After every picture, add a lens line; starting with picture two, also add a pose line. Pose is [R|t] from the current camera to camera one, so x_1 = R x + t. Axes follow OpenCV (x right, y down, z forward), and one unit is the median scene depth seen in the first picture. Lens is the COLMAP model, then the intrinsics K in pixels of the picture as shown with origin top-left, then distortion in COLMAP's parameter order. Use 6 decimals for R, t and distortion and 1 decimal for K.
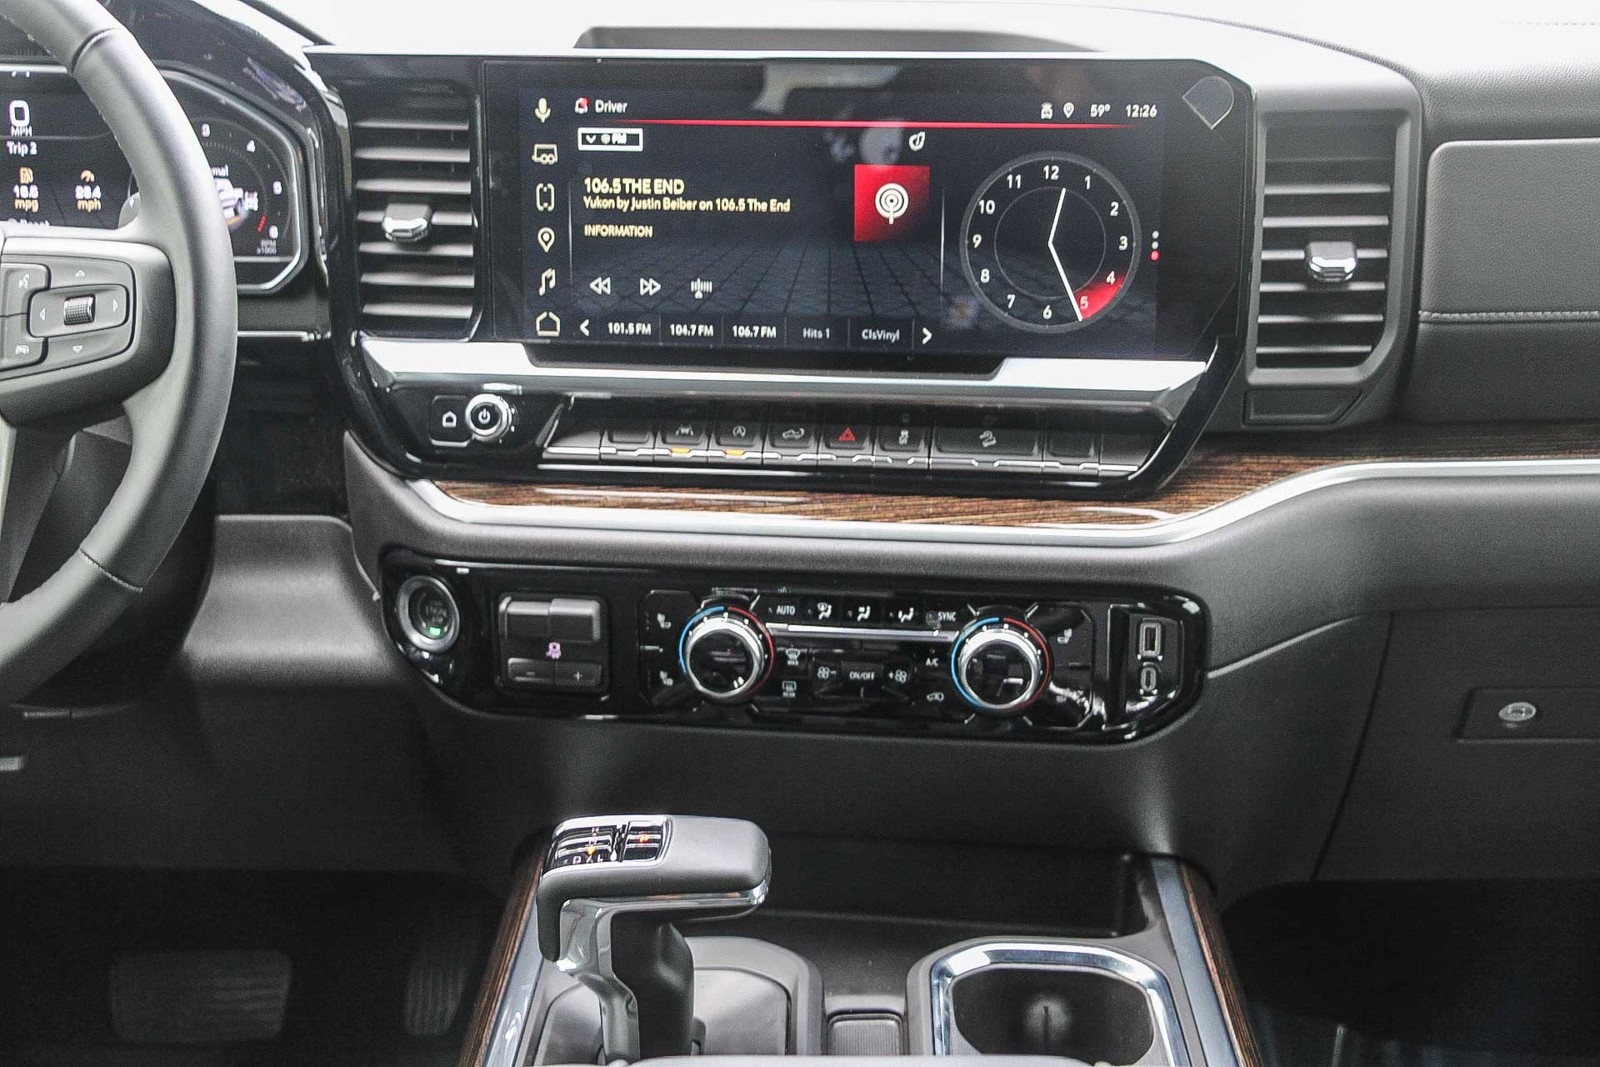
lens RADIAL K [[2161.4, 0, 800.0], [0, 2161.4, 533.5], [0, 0, 1]] dist [0.024208, 0.267582]
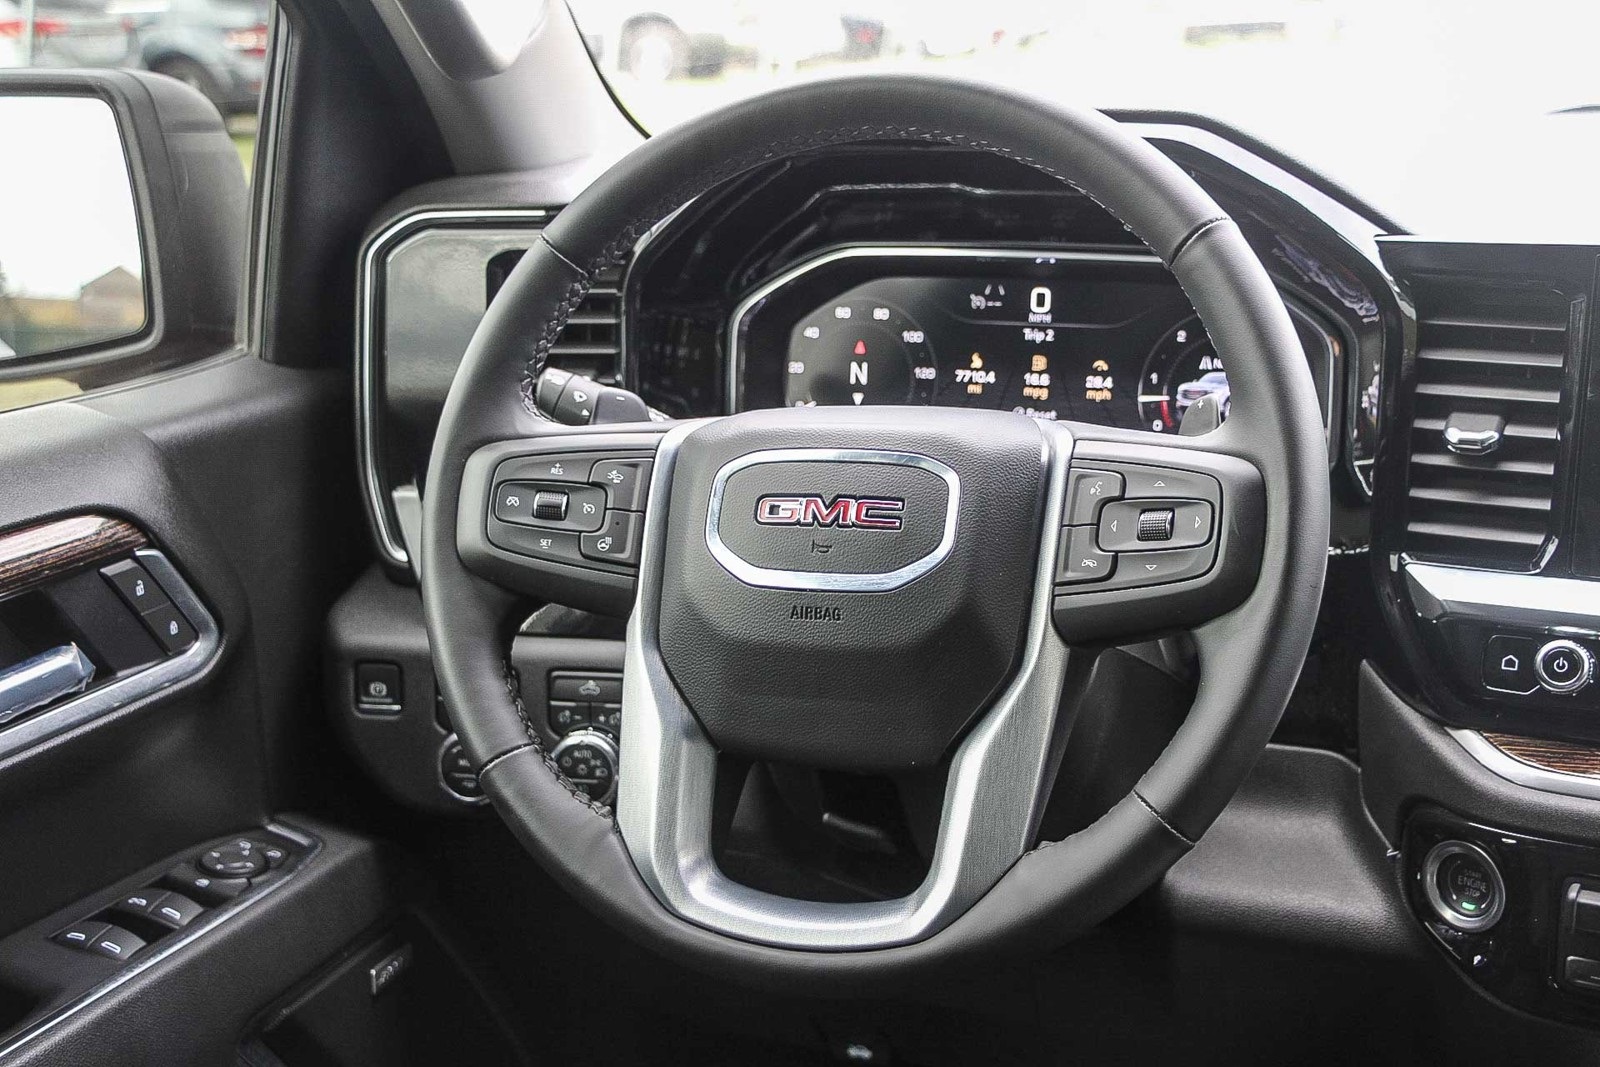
lens RADIAL K [[2161.4, 0, 800.0], [0, 2161.4, 533.5], [0, 0, 1]] dist [0.024208, 0.267582]
pose [[0.930297, 0.068790, -0.360299, -0.120359], [-0.096541, 0.993544, -0.059577, -0.025958], [0.353875, 0.090208, 0.930932, 0.095446]]
